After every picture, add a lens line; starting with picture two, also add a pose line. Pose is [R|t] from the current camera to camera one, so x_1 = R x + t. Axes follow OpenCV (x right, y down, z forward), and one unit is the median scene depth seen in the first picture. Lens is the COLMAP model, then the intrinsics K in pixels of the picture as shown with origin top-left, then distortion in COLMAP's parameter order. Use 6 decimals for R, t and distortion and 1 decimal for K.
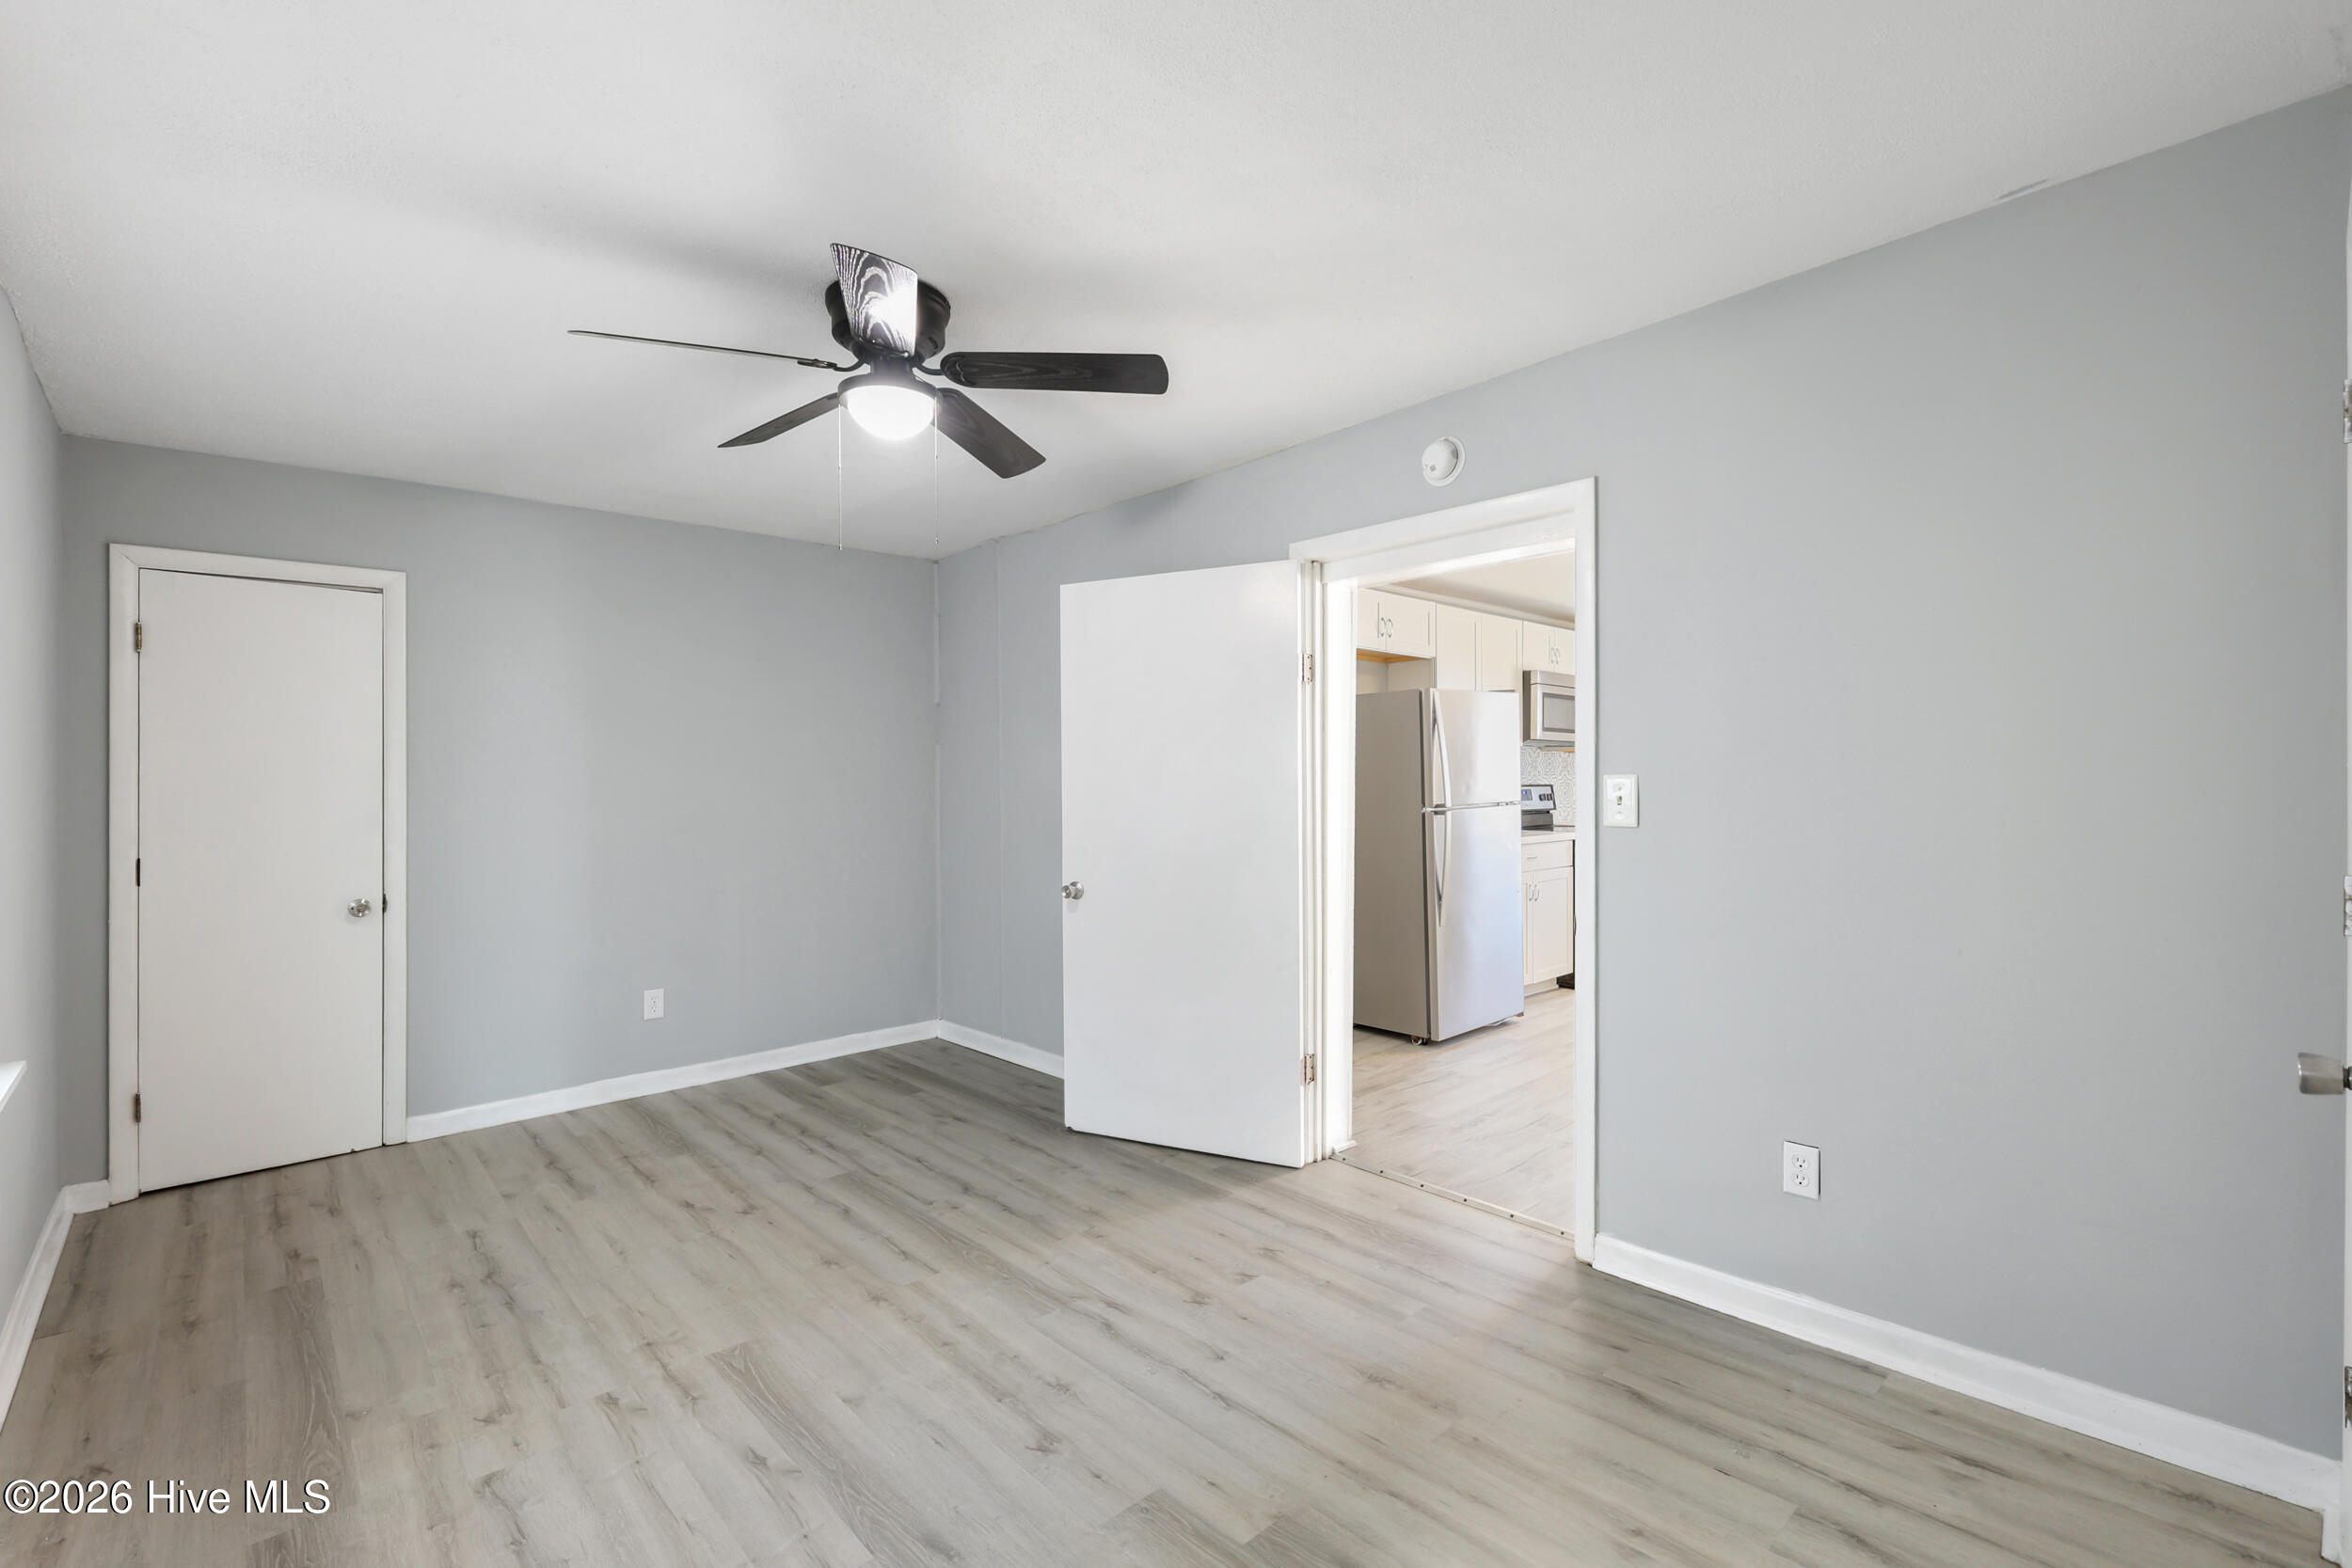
lens RADIAL K [[1025.9, 0, 1177.6], [0, 1025.9, 783.1], [0, 0, 1]] dist [0.002753, 0.000162]
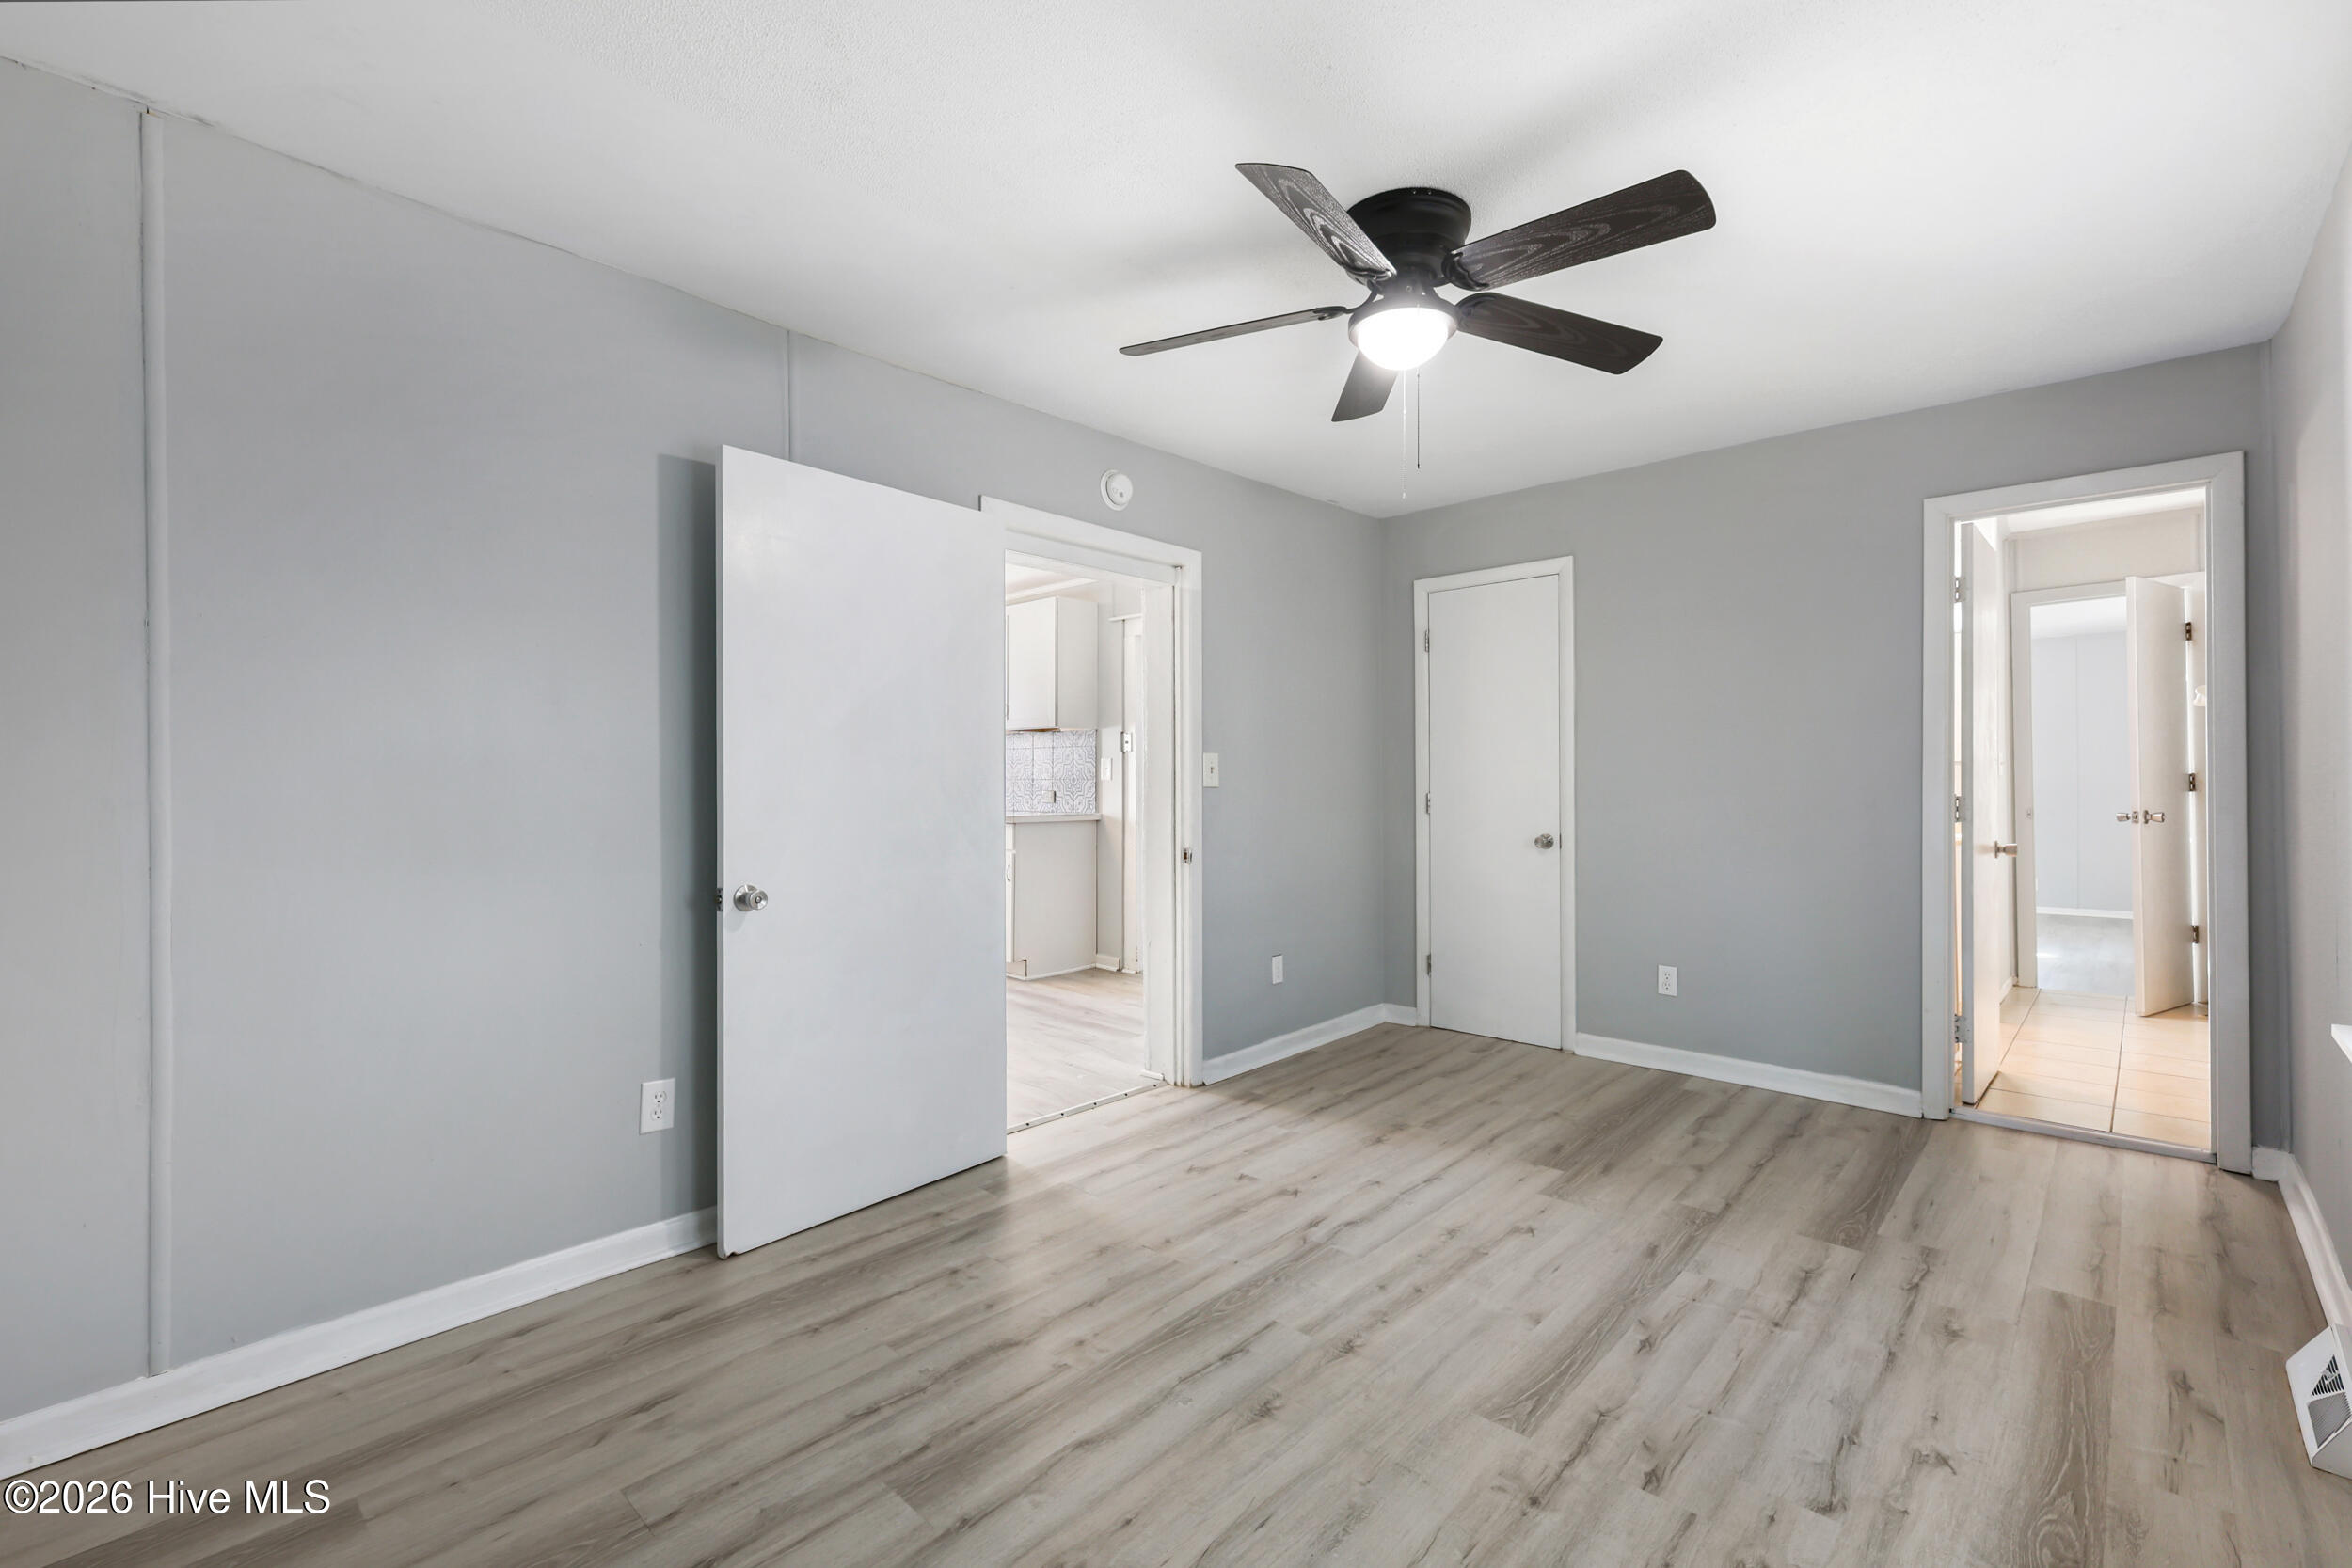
lens RADIAL K [[1025.9, 0, 1175.1], [0, 1025.9, 781.3], [0, 0, 1]] dist [0.002753, 0.000162]
pose [[-0.072453, 0.006075, 0.997353, -1.213037], [-0.000270, 0.999981, -0.006110, 0.046901], [-0.997372, -0.000712, -0.072450, 1.299733]]
